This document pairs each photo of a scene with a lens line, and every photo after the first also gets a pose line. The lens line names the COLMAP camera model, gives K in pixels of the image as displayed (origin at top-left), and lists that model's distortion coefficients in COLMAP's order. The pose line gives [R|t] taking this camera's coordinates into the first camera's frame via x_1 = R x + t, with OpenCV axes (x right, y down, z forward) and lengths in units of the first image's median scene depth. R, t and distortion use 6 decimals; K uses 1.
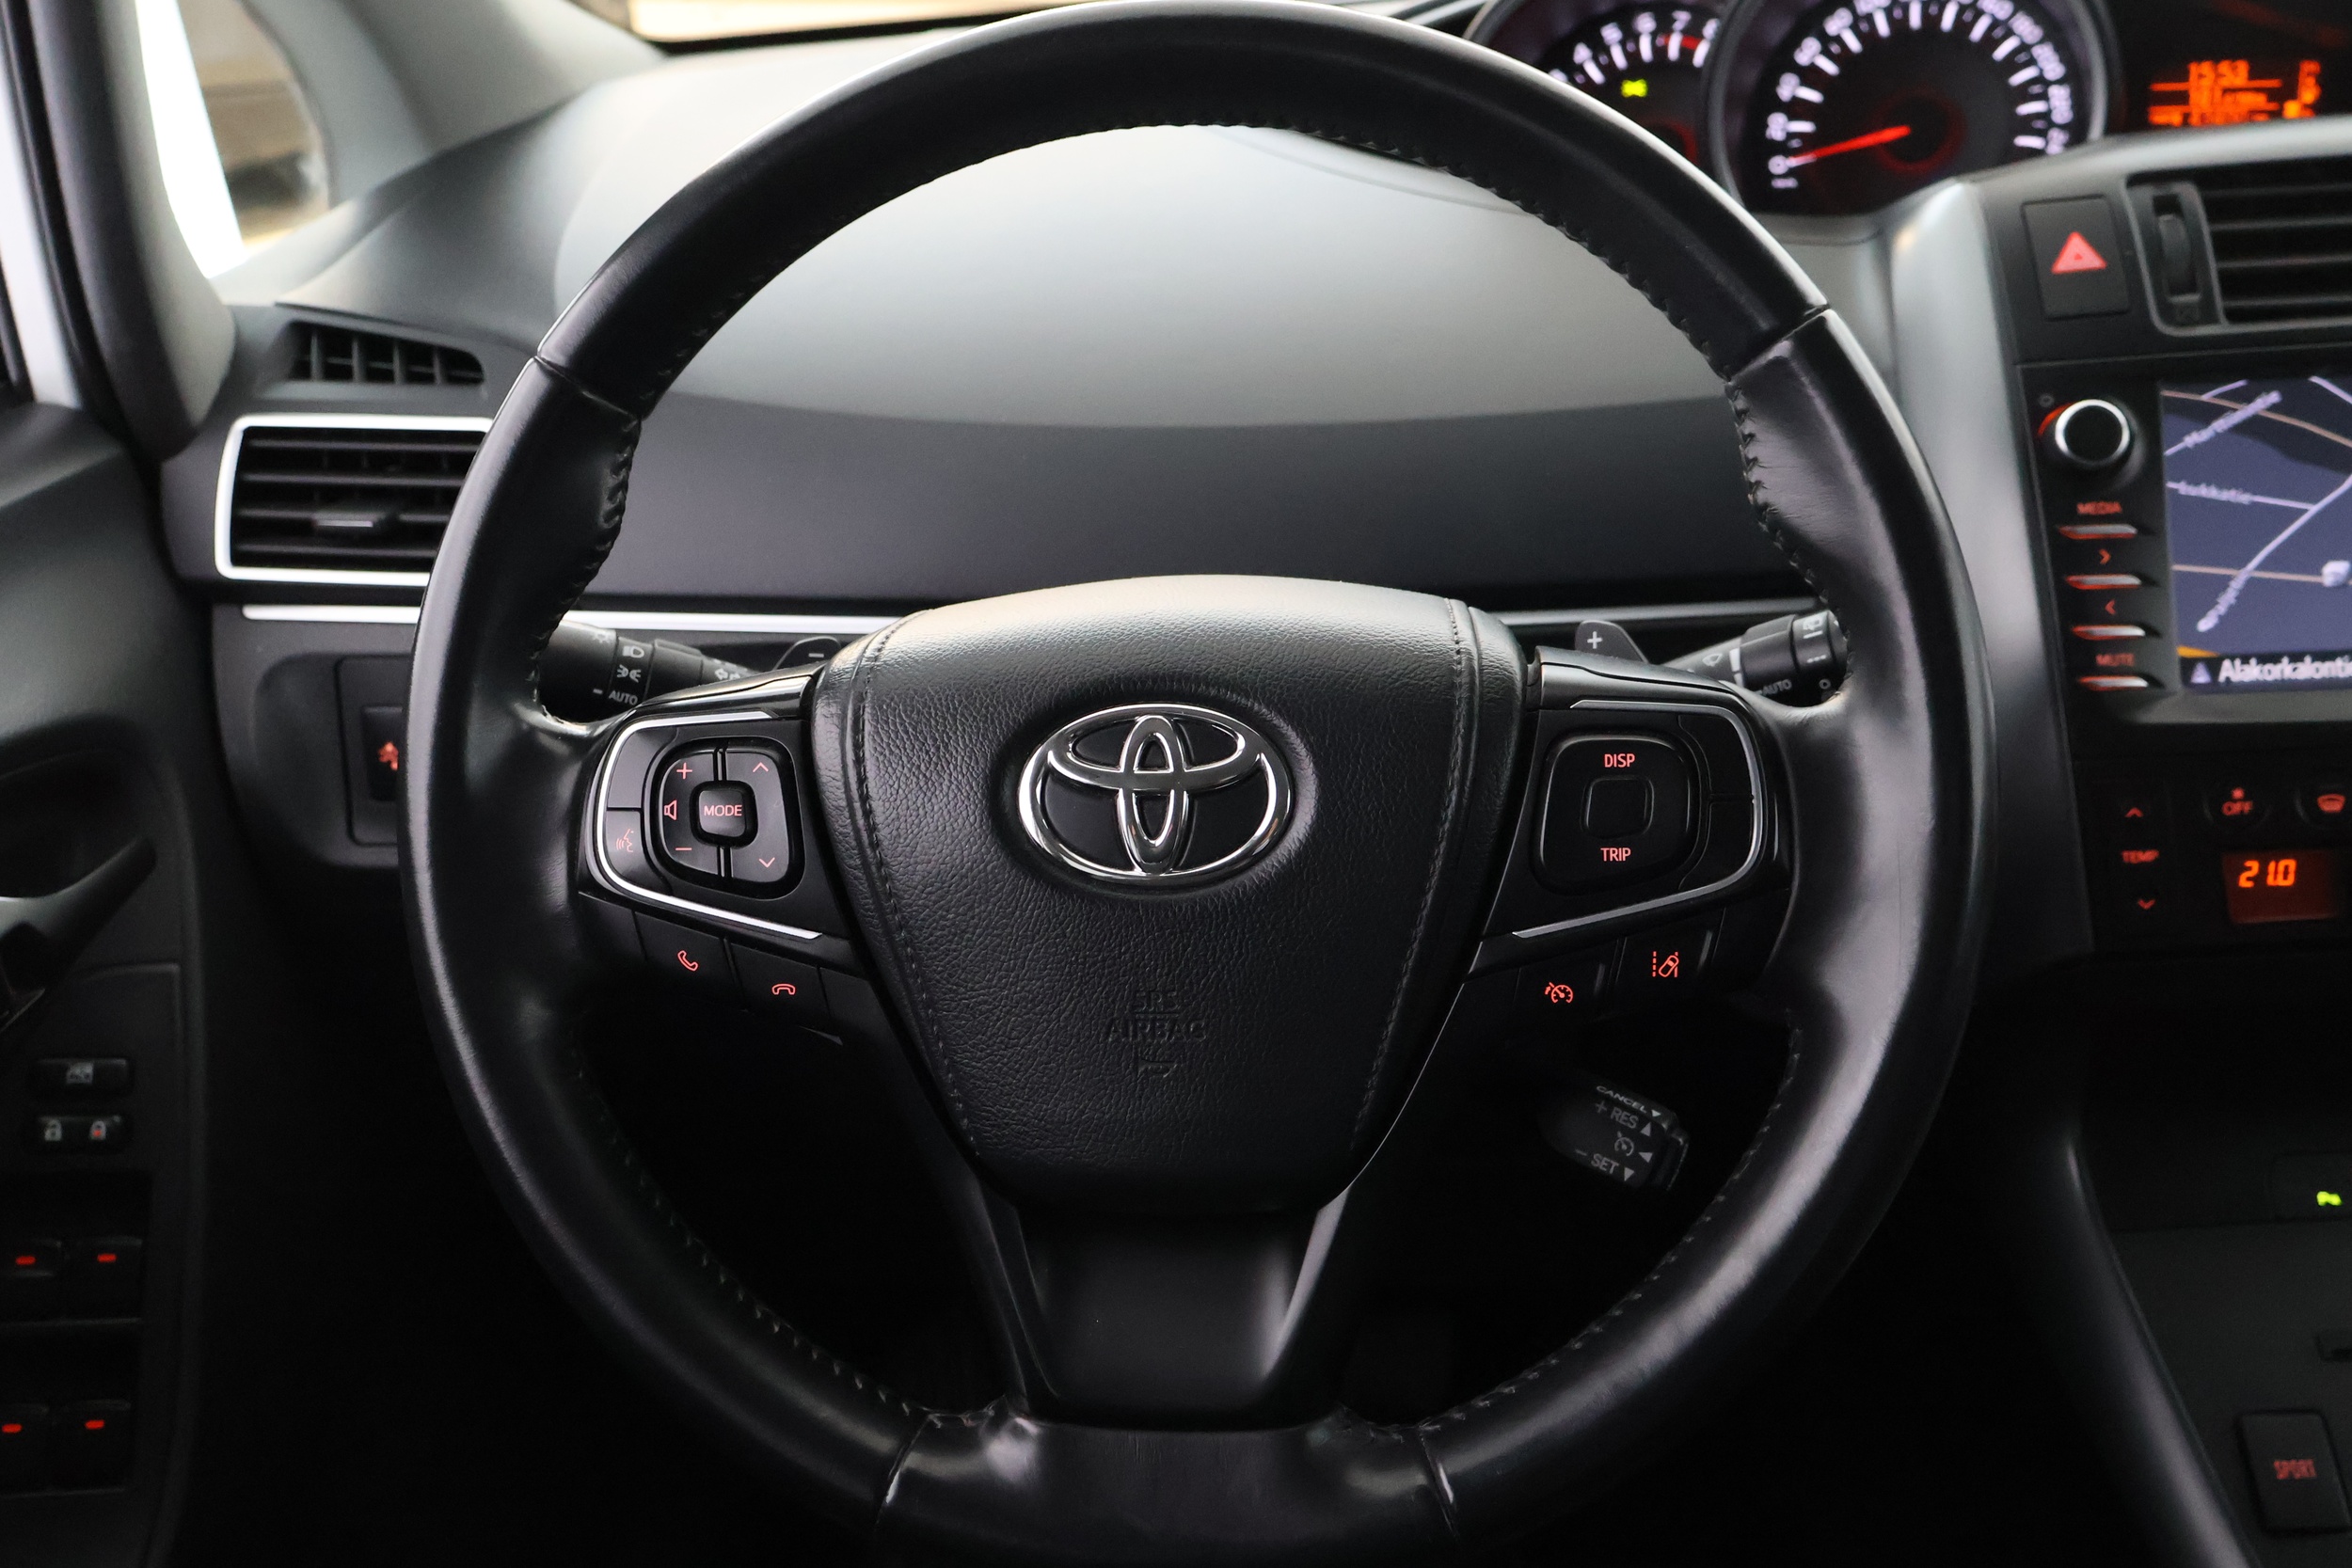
lens RADIAL K [[2226.5, 0, 1161.4], [0, 2226.5, 781.4], [0, 0, 1]] dist [0.013484, 0.006391]
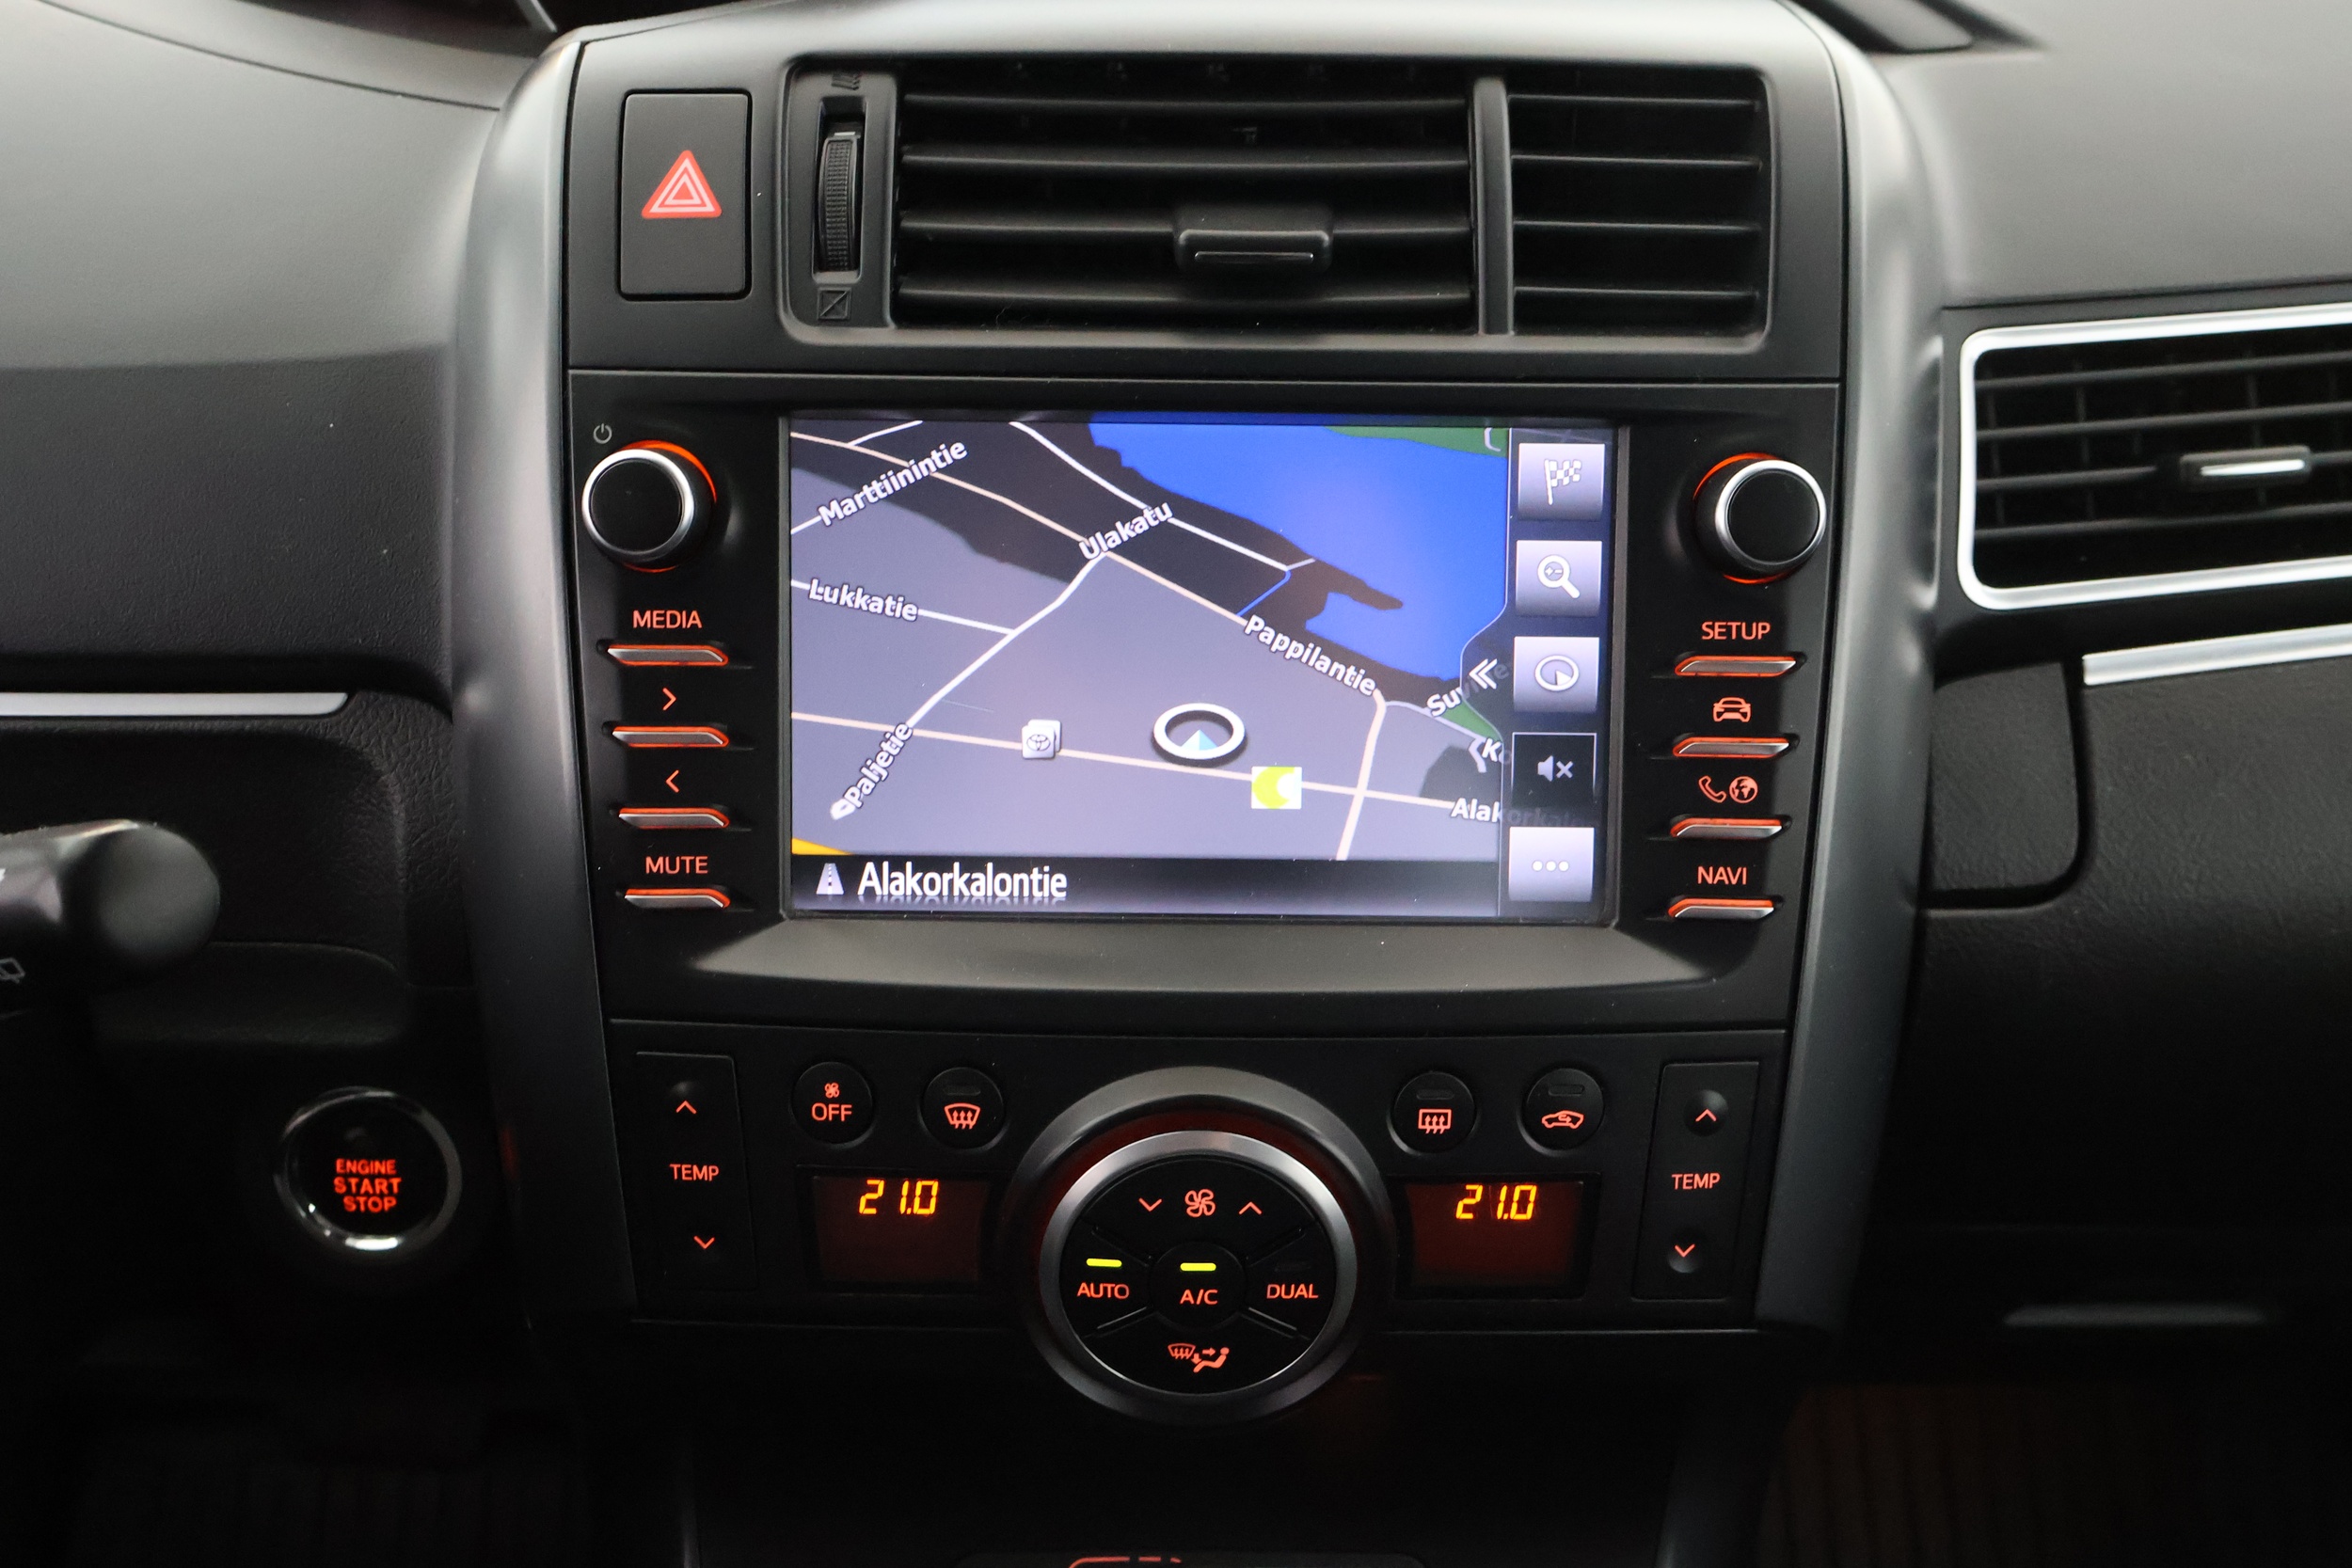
lens RADIAL K [[2257.9, 0, 1176.0], [0, 2257.9, 784.0], [0, 0, 1]] dist [0.014581, -0.002601]
pose [[0.993364, 0.032151, 0.110425, 0.509295], [-0.048509, 0.987675, 0.148809, -0.183518], [-0.104280, -0.153178, 0.982681, 0.370472]]
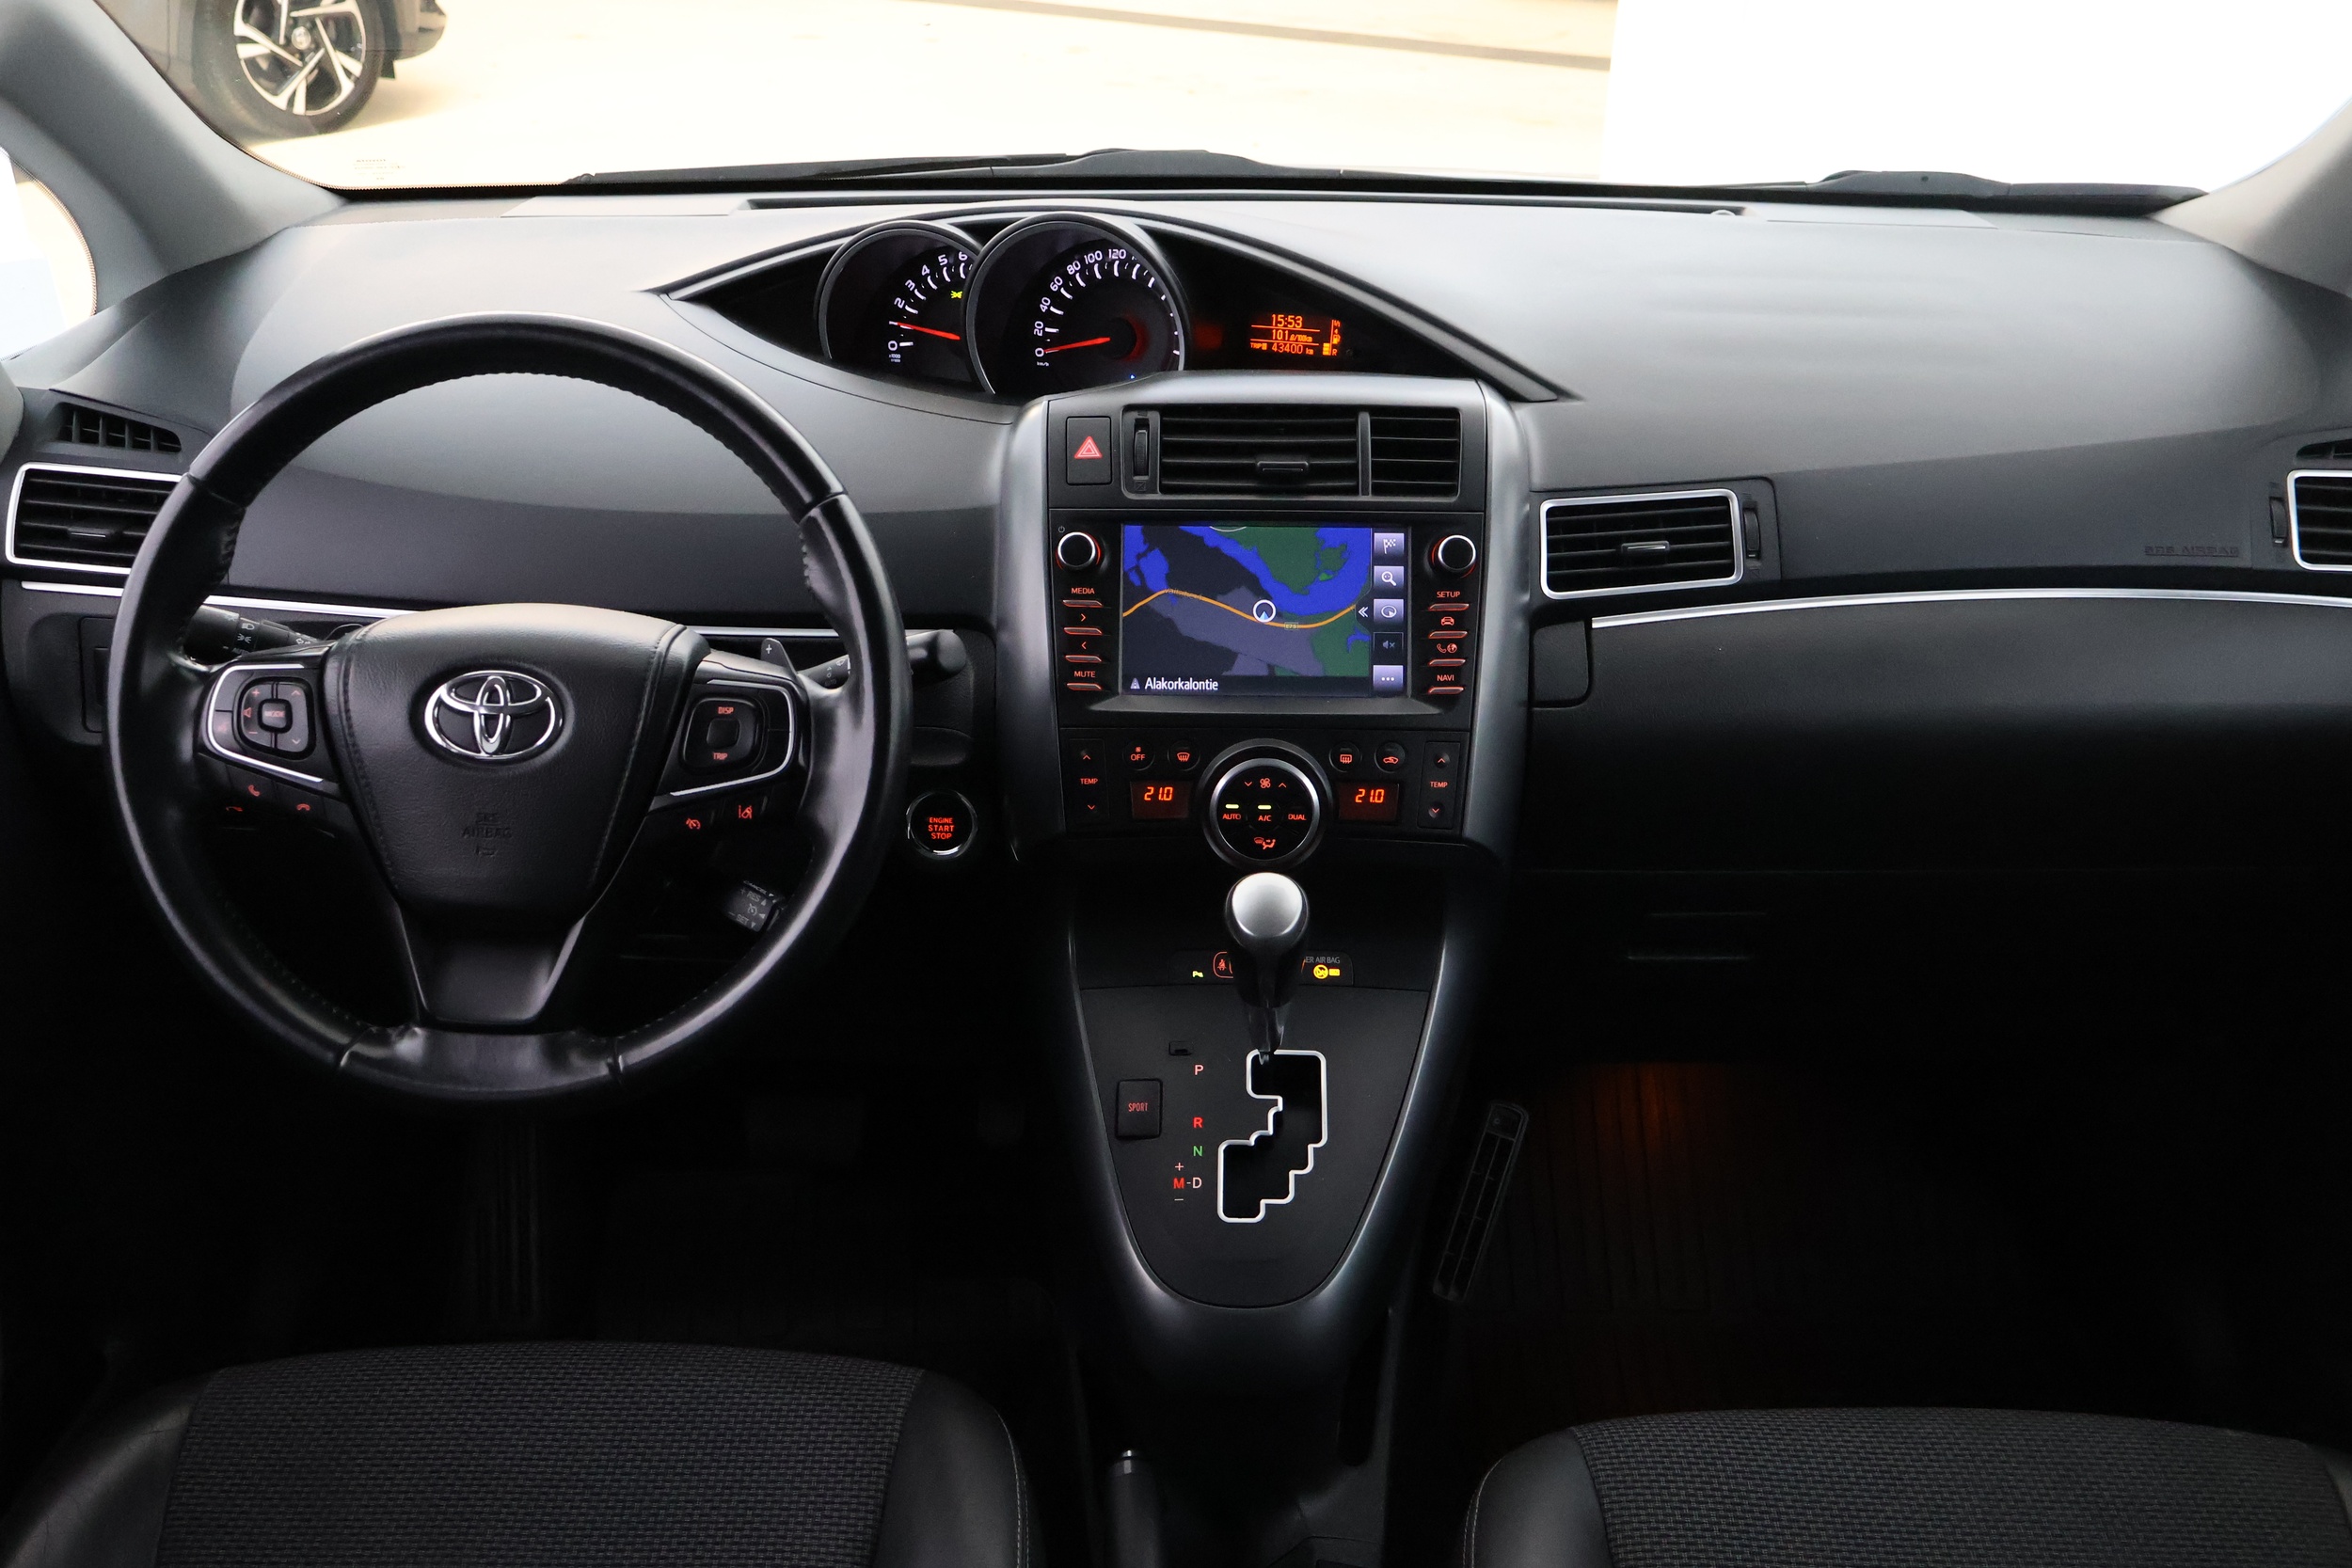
lens RADIAL K [[2257.9, 0, 1176.0], [0, 2257.9, 784.0], [0, 0, 1]] dist [0.014581, -0.002601]
pose [[0.995128, 0.047532, 0.086378, 0.354931], [-0.048701, 0.998747, 0.011477, 0.011289], [-0.085724, -0.015628, 0.996196, -0.879923]]
